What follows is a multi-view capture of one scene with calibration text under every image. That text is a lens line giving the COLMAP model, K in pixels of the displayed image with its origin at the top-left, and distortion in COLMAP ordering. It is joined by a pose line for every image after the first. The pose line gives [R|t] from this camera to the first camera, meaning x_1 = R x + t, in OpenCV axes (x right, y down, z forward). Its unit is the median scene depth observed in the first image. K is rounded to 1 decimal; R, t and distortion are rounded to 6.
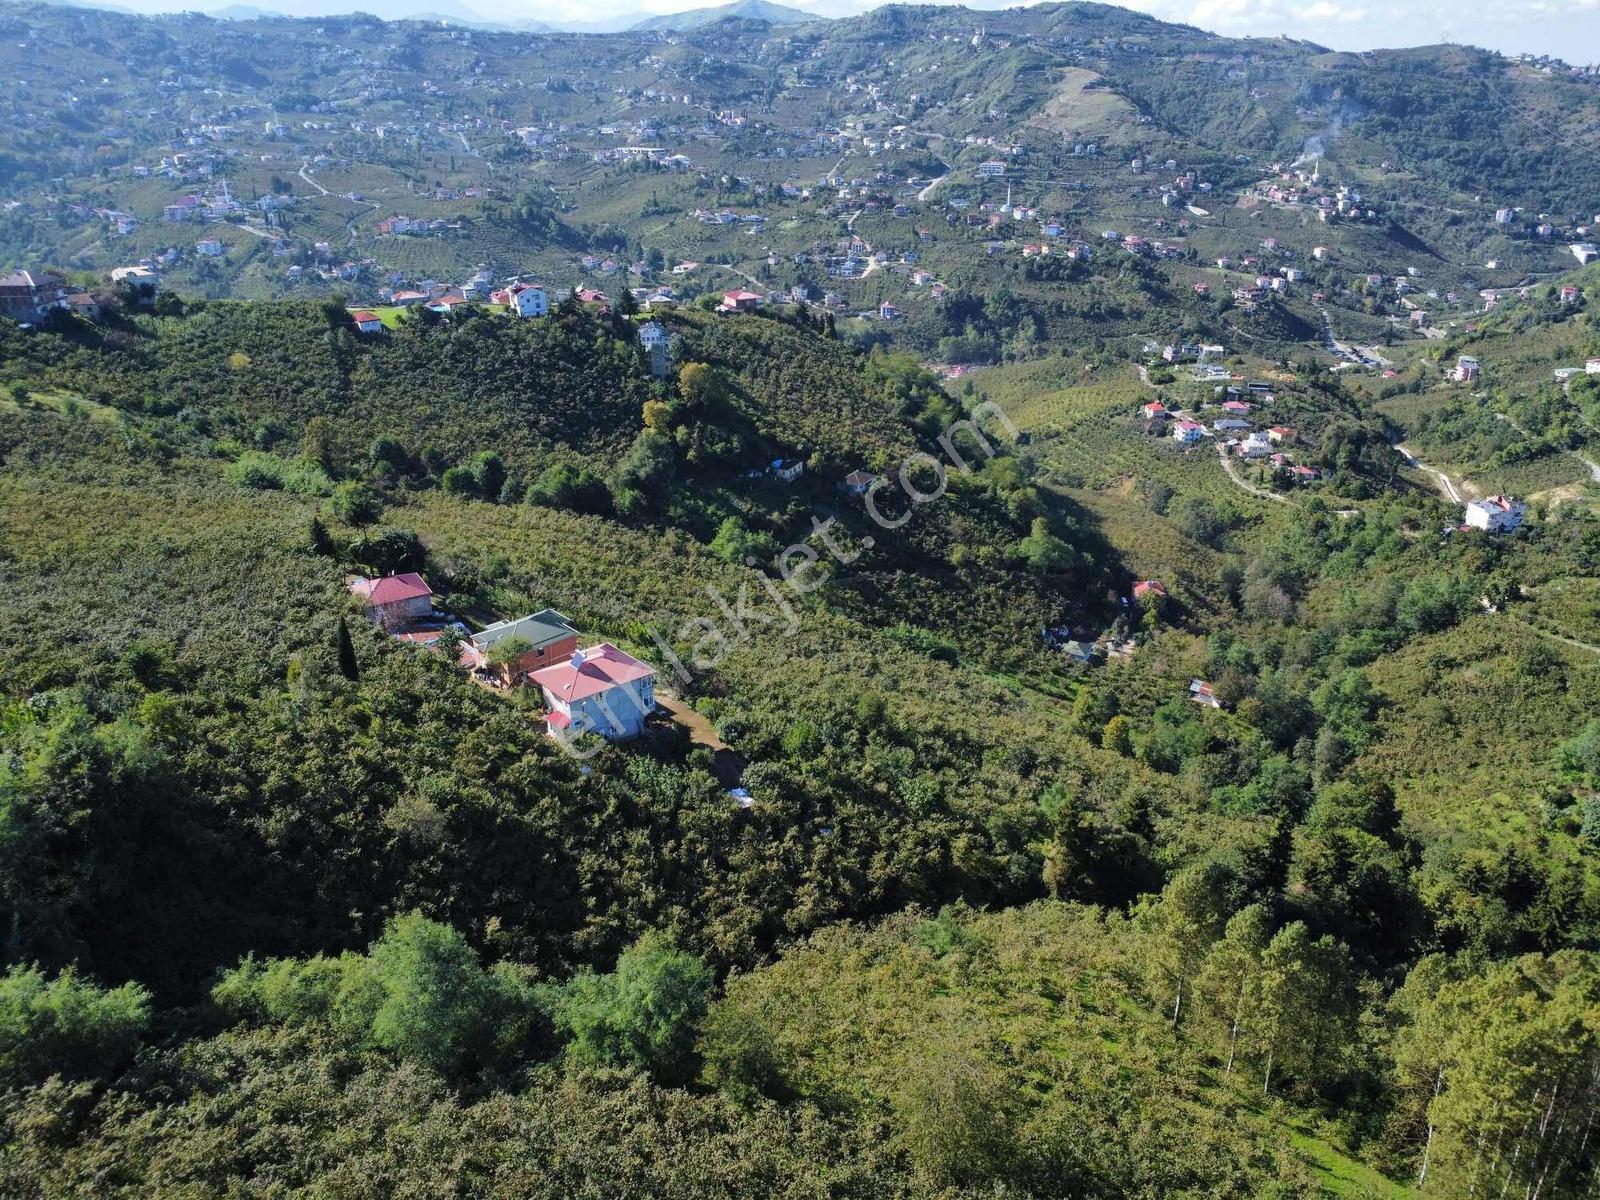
lens RADIAL K [[1159.4, 0, 800.0], [0, 1159.4, 599.4], [0, 0, 1]] dist [-0.030187, -0.006151]
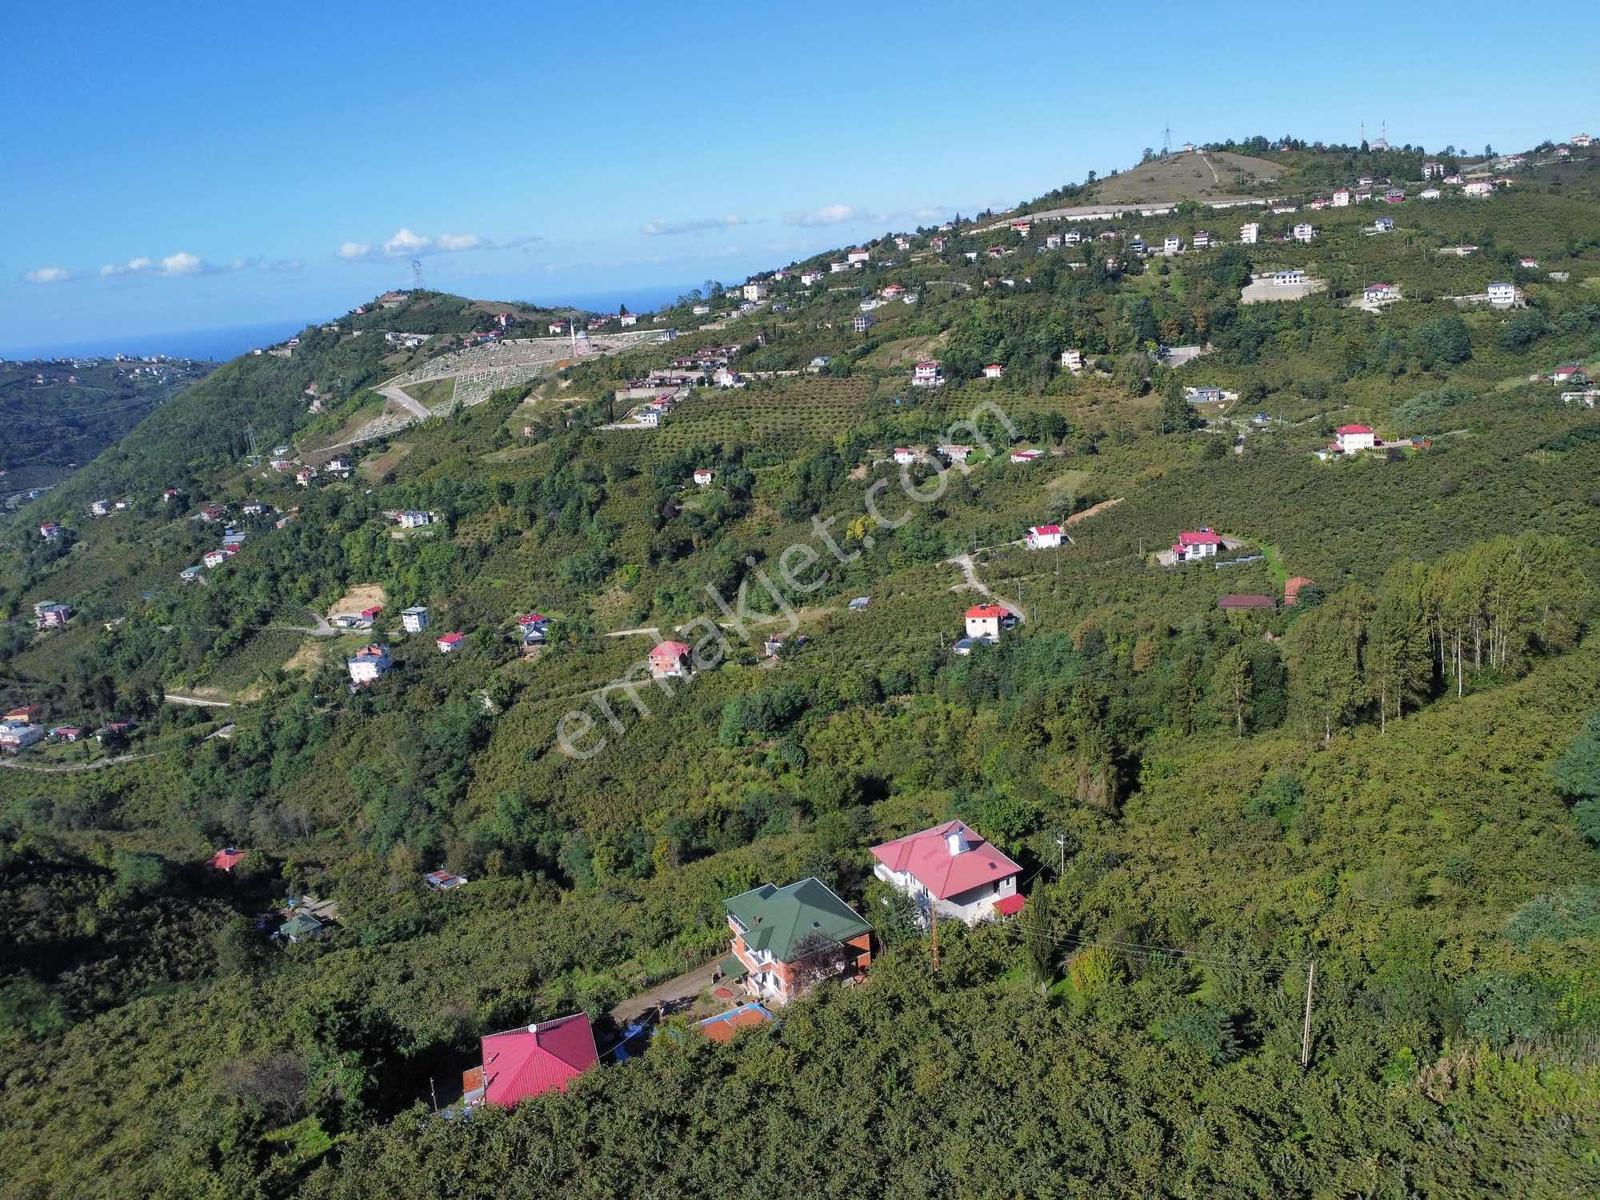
lens RADIAL K [[1159.4, 0, 801.5], [0, 1159.4, 601.7], [0, 0, 1]] dist [-0.030187, -0.006151]
pose [[0.256968, -0.283655, 0.923855, -0.339928], [0.474498, 0.869830, 0.135086, -0.093794], [-0.841914, 0.403654, 0.358112, 0.275493]]
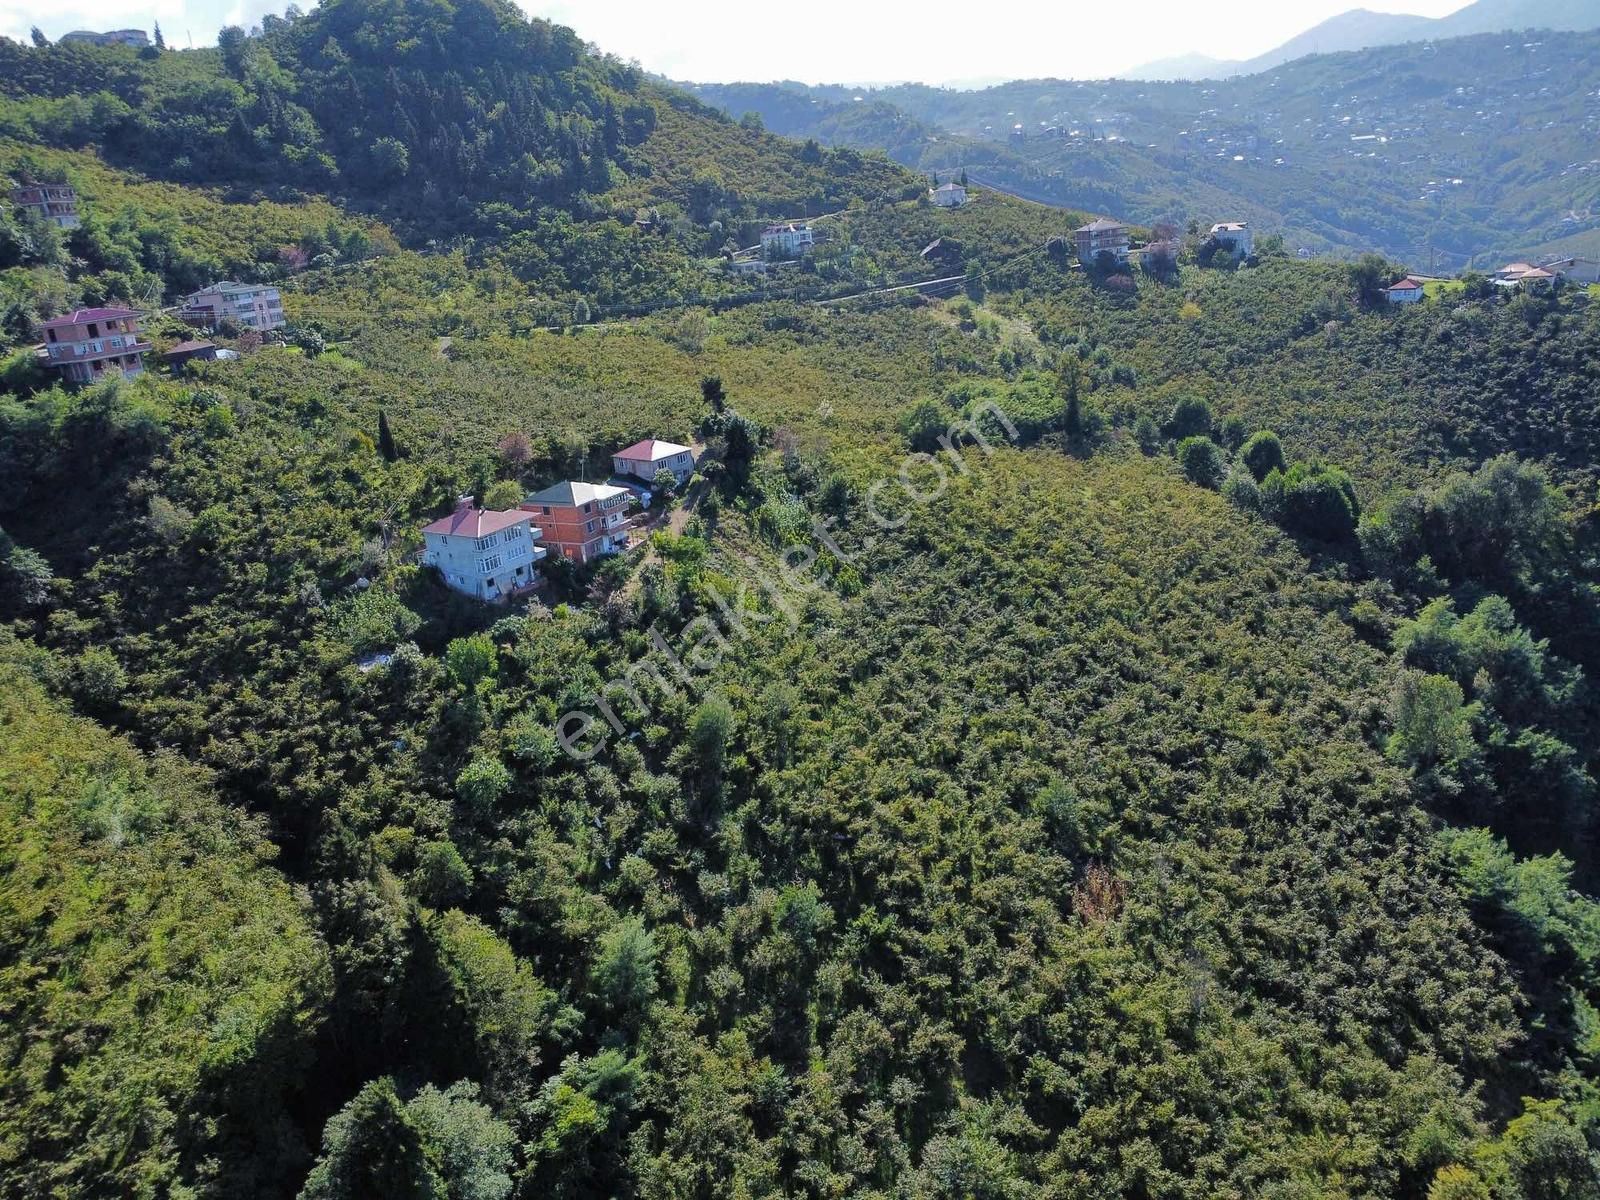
lens RADIAL K [[1159.4, 0, 793.4], [0, 1159.4, 595.5], [0, 0, 1]] dist [-0.030187, -0.006151]
pose [[0.258512, 0.283055, -0.923608, 0.323454], [-0.304557, 0.931228, 0.200147, -0.063212], [0.916742, 0.229551, 0.326940, 0.356091]]
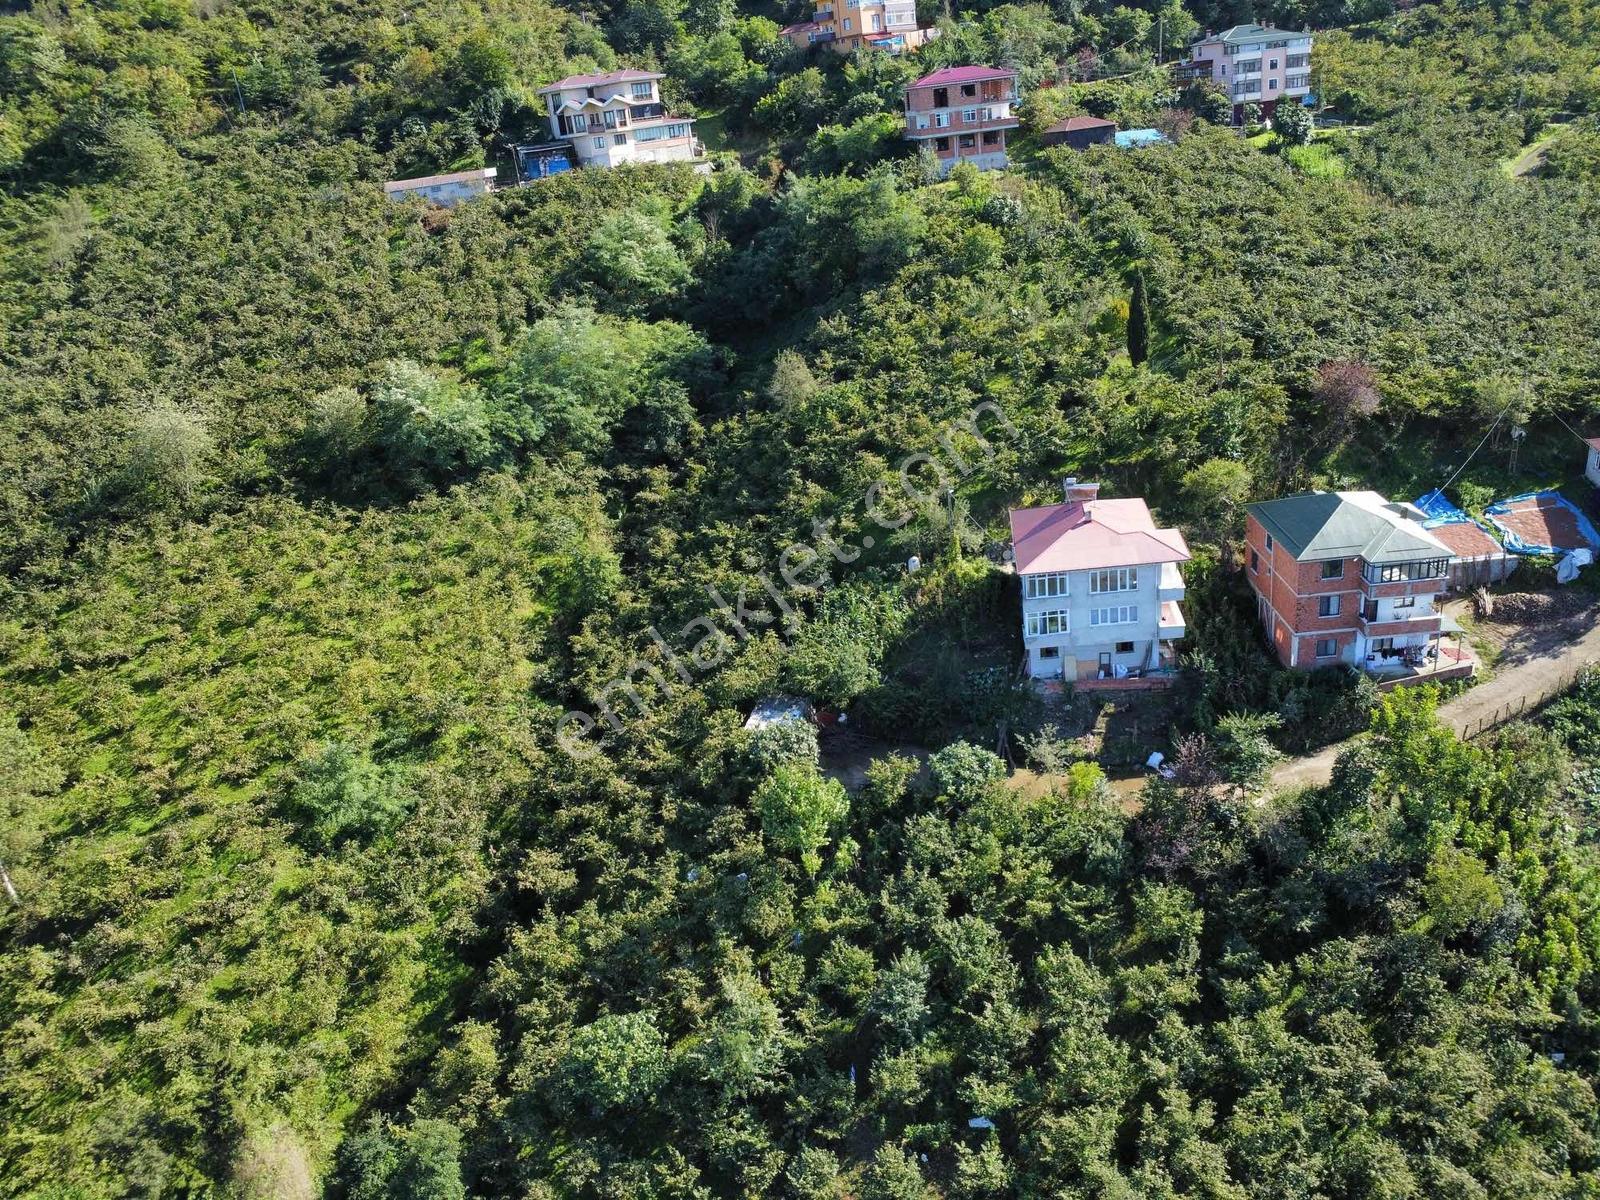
lens RADIAL K [[1159.4, 0, 795.5], [0, 1159.4, 597.7], [0, 0, 1]] dist [-0.030187, -0.006151]
pose [[-0.708375, 0.358428, -0.608058, 0.100808], [-0.180050, 0.741213, 0.646672, -0.093073], [0.682486, 0.567567, -0.460522, 0.446331]]
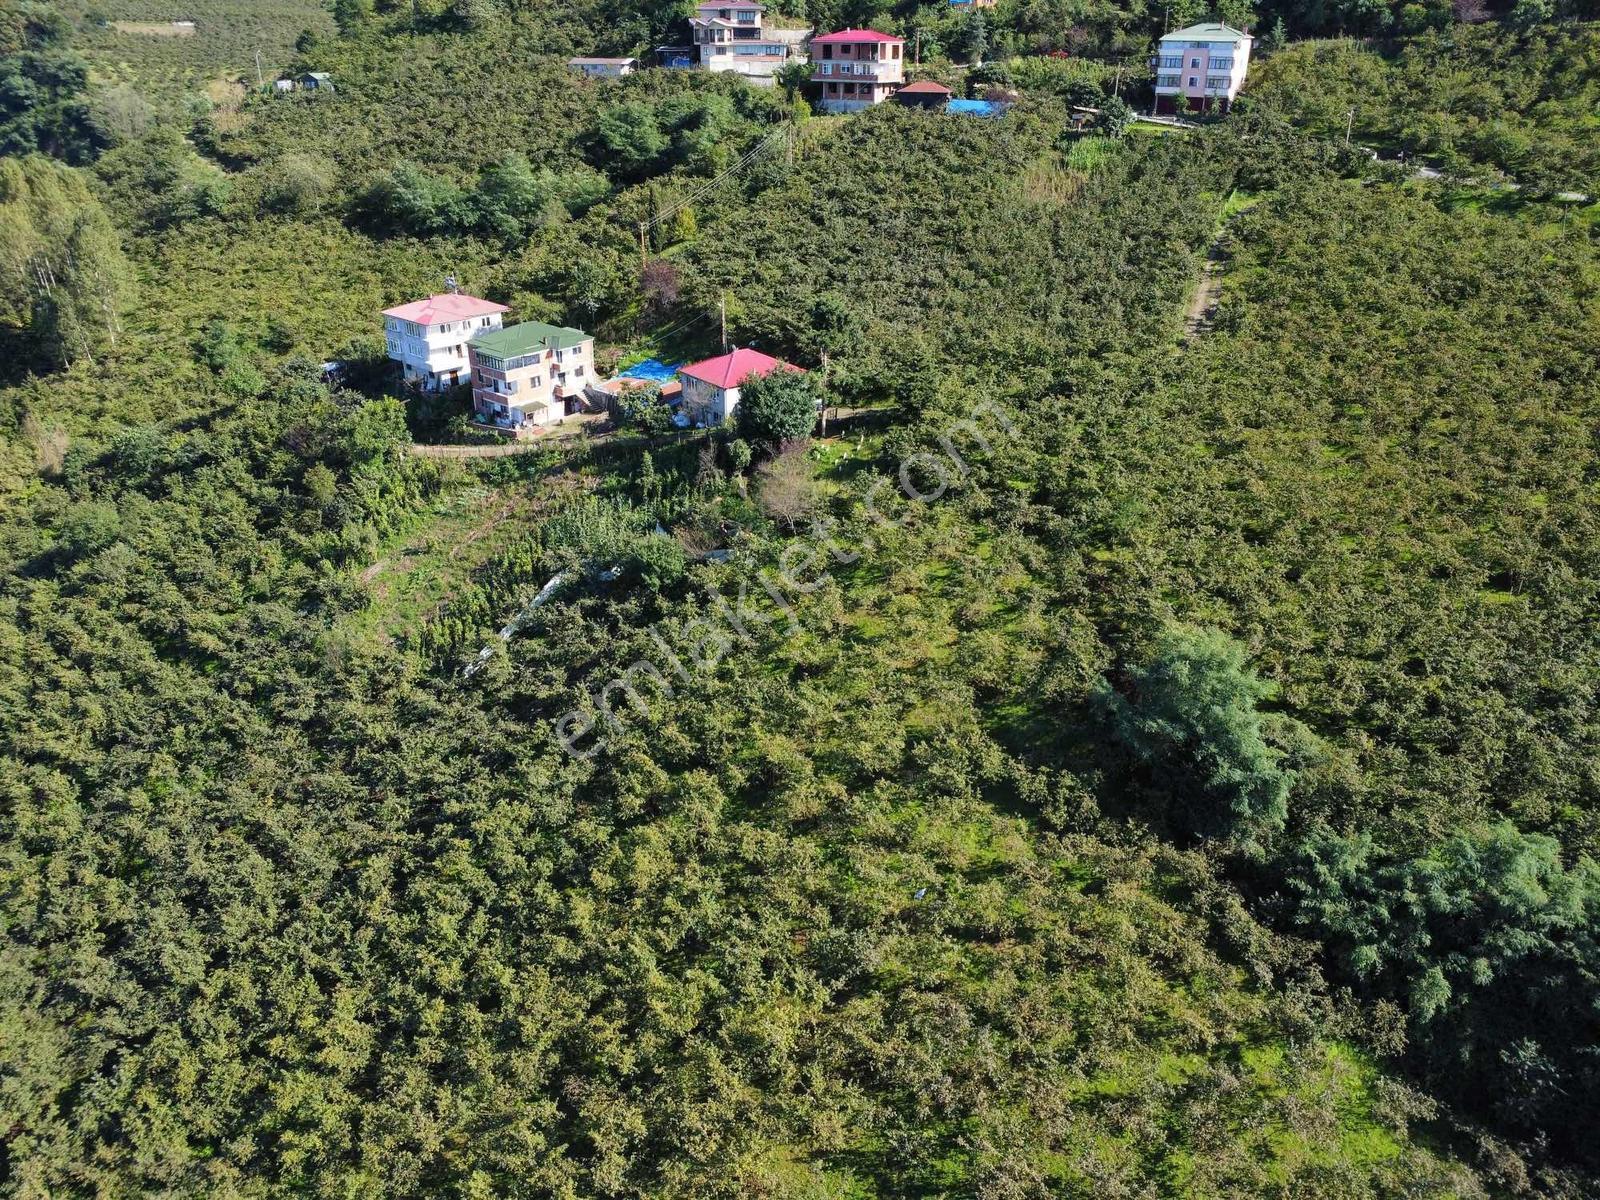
lens RADIAL K [[1159.4, 0, 791.8], [0, 1159.4, 605.6], [0, 0, 1]] dist [-0.030187, -0.006151]
pose [[-0.996363, 0.041247, -0.074558, -0.146804], [-0.031976, 0.630068, 0.775882, -0.207529], [0.078980, 0.775444, -0.626457, 0.694958]]
